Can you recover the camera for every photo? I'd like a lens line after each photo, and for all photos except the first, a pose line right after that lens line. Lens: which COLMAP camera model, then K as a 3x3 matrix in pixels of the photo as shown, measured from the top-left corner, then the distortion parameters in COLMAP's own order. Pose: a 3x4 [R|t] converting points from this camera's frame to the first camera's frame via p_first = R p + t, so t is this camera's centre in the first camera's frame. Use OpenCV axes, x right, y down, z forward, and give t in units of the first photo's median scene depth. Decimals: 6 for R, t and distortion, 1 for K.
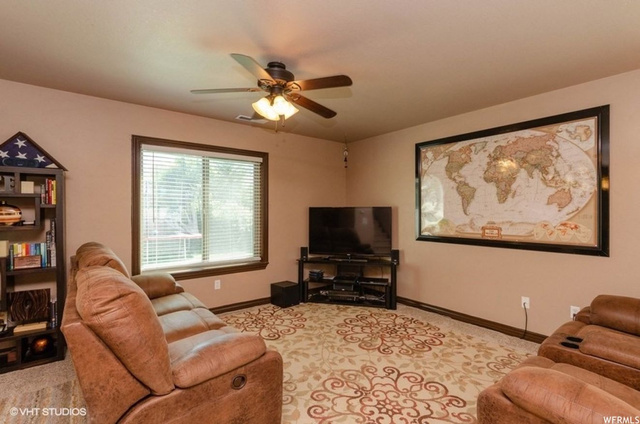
lens RADIAL K [[311.6, 0, 328.5], [0, 311.6, 208.9], [0, 0, 1]] dist [0.000586, -0.000201]
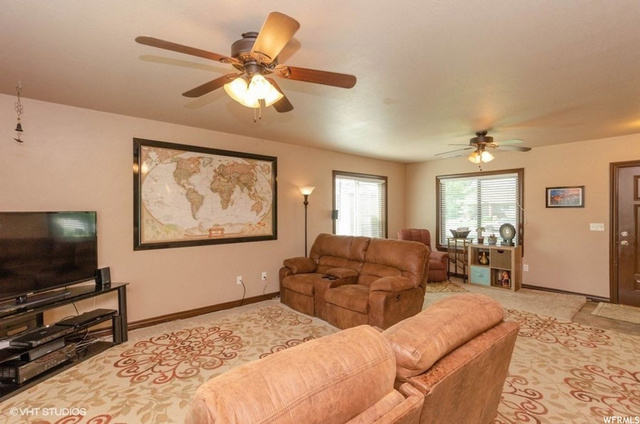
lens RADIAL K [[294.8, 0, 320.0], [0, 294.8, 212.0], [0, 0, 1]] dist [-0.000266, 0.000241]
pose [[-0.033689, 0.000176, 0.999432, -0.670003], [-0.001588, 0.999999, -0.000230, -0.007962], [-0.999431, -0.001595, -0.033689, 0.637306]]
